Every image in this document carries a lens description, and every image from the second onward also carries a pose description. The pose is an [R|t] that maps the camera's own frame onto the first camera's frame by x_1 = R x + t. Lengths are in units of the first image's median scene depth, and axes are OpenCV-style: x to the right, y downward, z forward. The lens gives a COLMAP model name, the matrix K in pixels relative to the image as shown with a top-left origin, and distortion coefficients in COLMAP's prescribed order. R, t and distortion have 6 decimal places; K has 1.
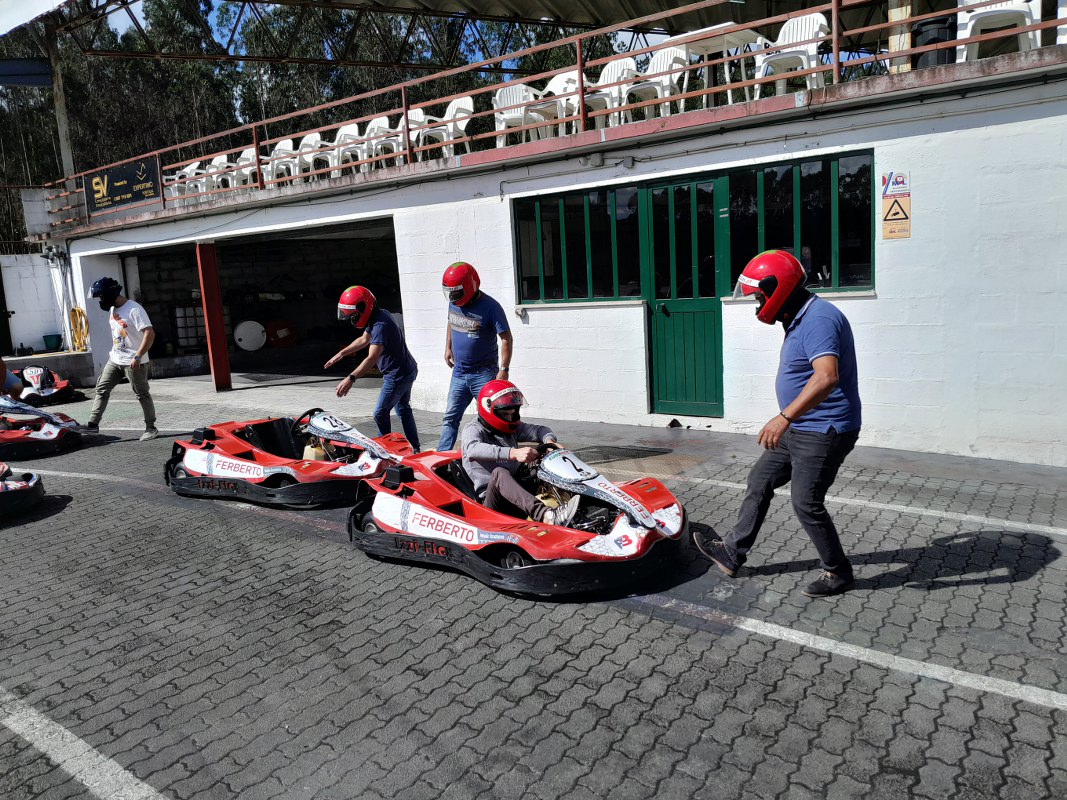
lens RADIAL K [[836.0, 0, 532.1], [0, 836.0, 394.8], [0, 0, 1]] dist [0.080305, -0.169669]
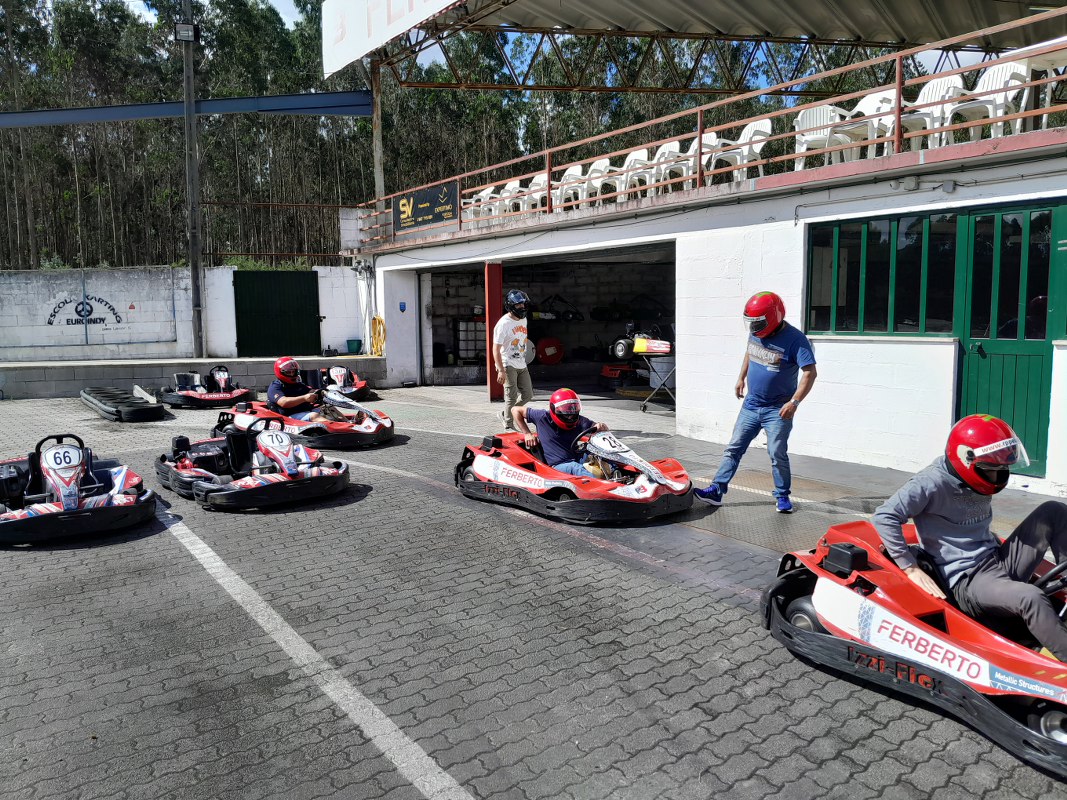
lens RADIAL K [[836.4, 0, 530.7], [0, 836.4, 402.4], [0, 0, 1]] dist [0.094552, -0.207214]
pose [[0.953536, 0.079873, -0.290498, -0.032376], [-0.085956, 0.996265, -0.008220, 0.001955], [0.288757, 0.032808, 0.956840, 0.005096]]
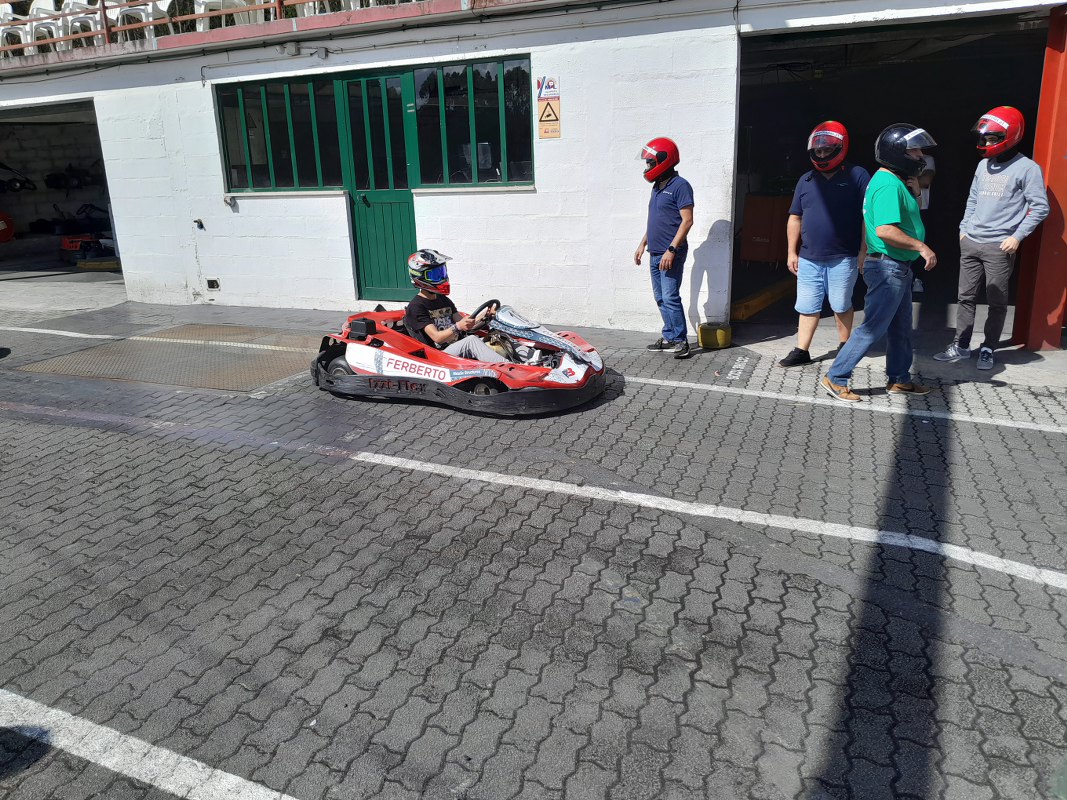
lens RADIAL K [[836.4, 0, 530.7], [0, 836.4, 402.4], [0, 0, 1]] dist [0.094552, -0.207214]
pose [[0.971130, -0.043853, 0.234487, 0.100066], [0.013907, 0.991694, 0.127866, 0.018935], [-0.238147, -0.120914, 0.963673, -0.109983]]
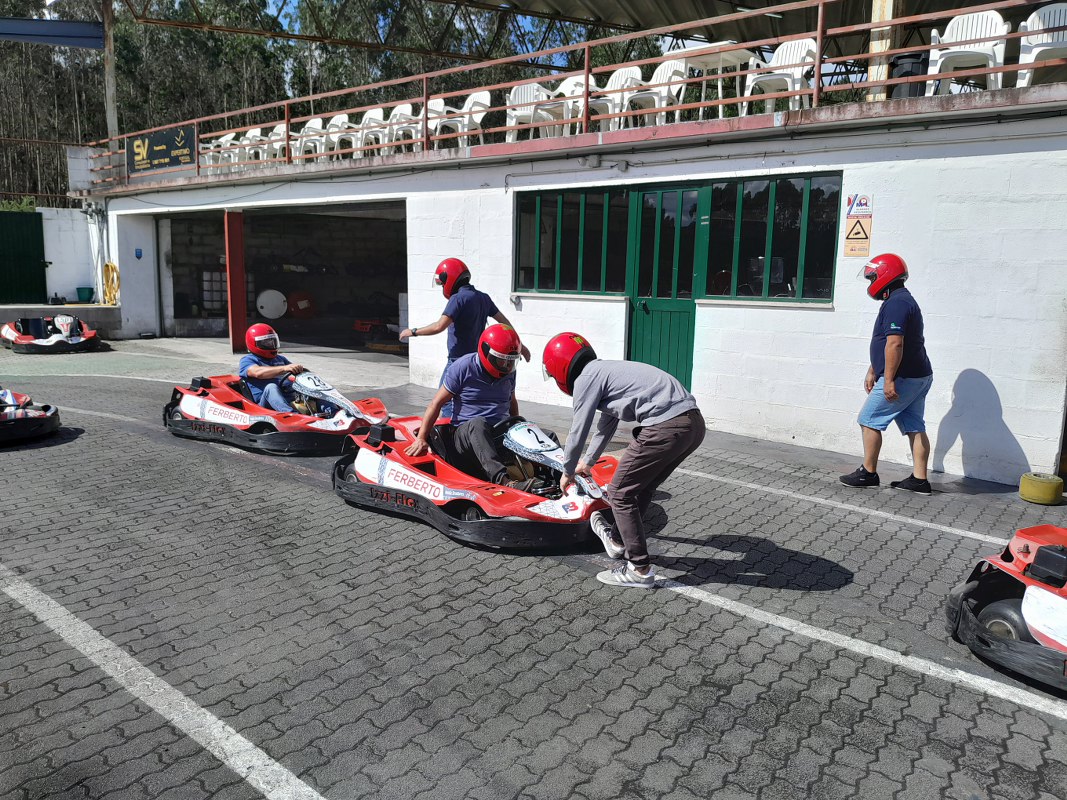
lens RADIAL K [[836.4, 0, 530.7], [0, 836.4, 402.4], [0, 0, 1]] dist [0.094552, -0.207214]
pose [[0.995786, 0.086519, -0.030424, 0.056377], [-0.086061, 0.996160, 0.016064, 0.014638], [0.031697, -0.013378, 0.999408, -0.072610]]
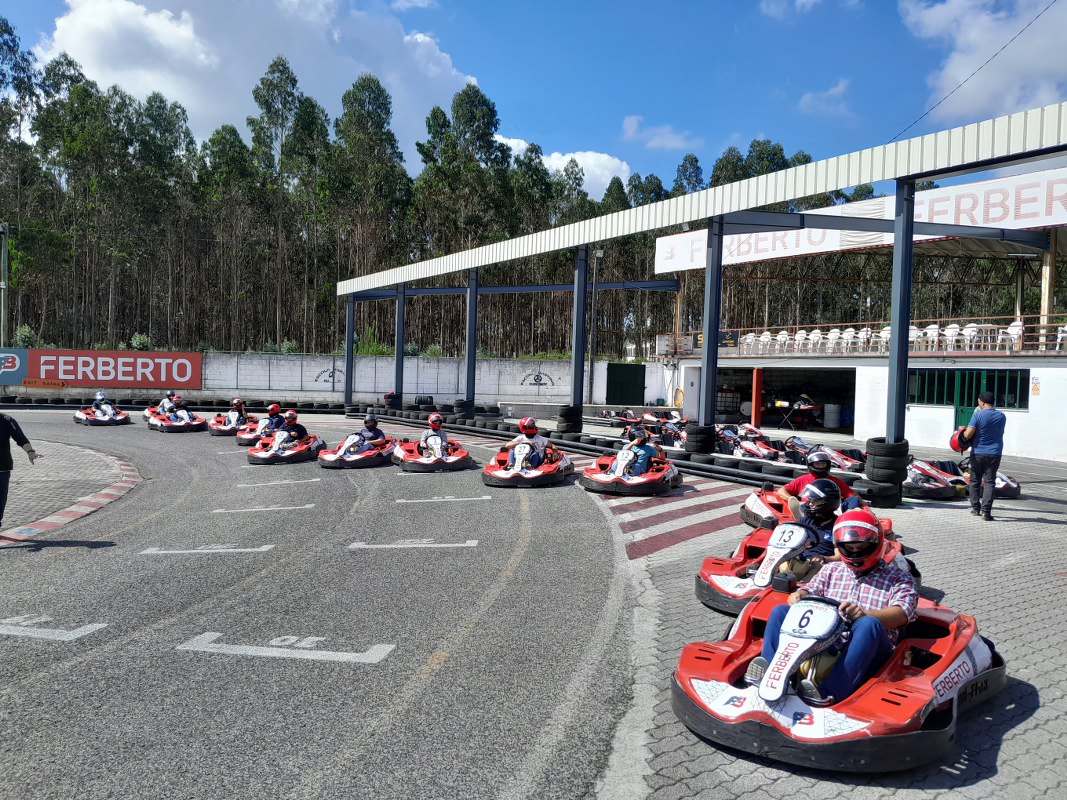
lens RADIAL K [[837.1, 0, 534.7], [0, 837.1, 412.5], [0, 0, 1]] dist [0.092620, -0.184892]
pose [[0.933695, 0.104745, -0.342407, -0.233926], [-0.136168, 0.988281, -0.068988, 0.326318], [0.331168, 0.111039, 0.937016, -2.377801]]
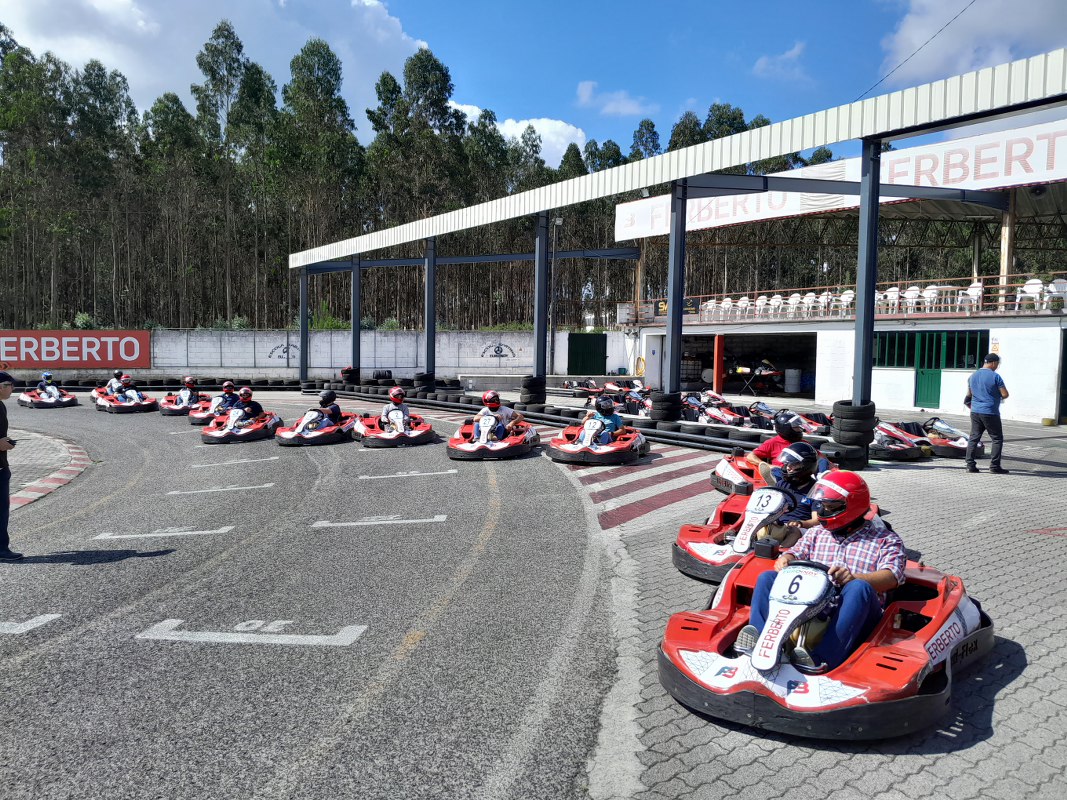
lens RADIAL K [[836.4, 0, 530.7], [0, 836.4, 402.4], [0, 0, 1]] dist [0.094552, -0.207214]
pose [[0.951186, 0.089362, -0.295396, -0.278929], [-0.110444, 0.992335, -0.055437, 0.335300], [0.288178, 0.085356, 0.953765, -2.334547]]
